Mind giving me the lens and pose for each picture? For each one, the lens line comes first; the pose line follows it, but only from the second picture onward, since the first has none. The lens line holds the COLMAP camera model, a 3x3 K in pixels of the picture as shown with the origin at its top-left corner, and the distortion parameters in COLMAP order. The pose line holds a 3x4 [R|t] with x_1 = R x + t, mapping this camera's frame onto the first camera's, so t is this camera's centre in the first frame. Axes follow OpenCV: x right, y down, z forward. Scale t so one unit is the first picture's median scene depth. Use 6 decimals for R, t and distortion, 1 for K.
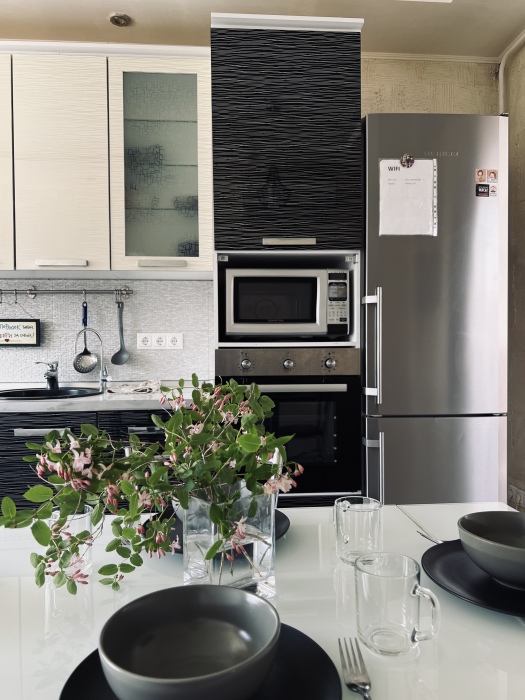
lens RADIAL K [[540.5, 0, 262.2], [0, 540.5, 348.5], [0, 0, 1]] dist [0.037147, -0.048136]
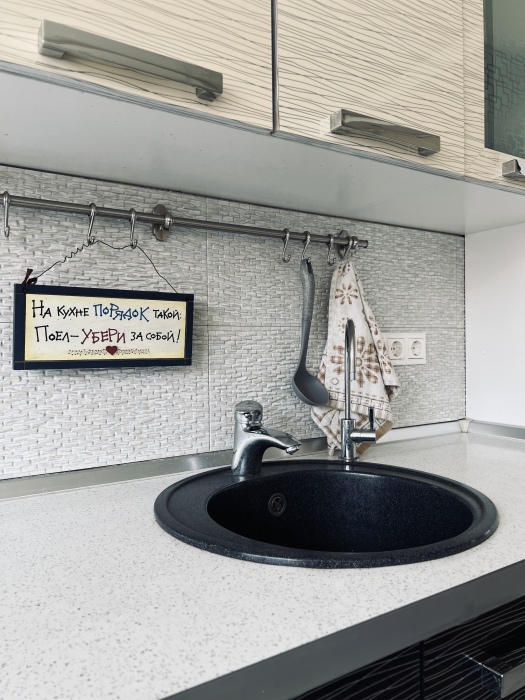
lens RADIAL K [[540.5, 0, 262.1], [0, 540.5, 351.2], [0, 0, 1]] dist [0.037147, -0.048136]
pose [[0.886470, -0.008621, 0.462705, -0.545612], [0.006128, 0.999957, 0.006890, -0.016132], [-0.462745, -0.003272, 0.886485, 0.639000]]
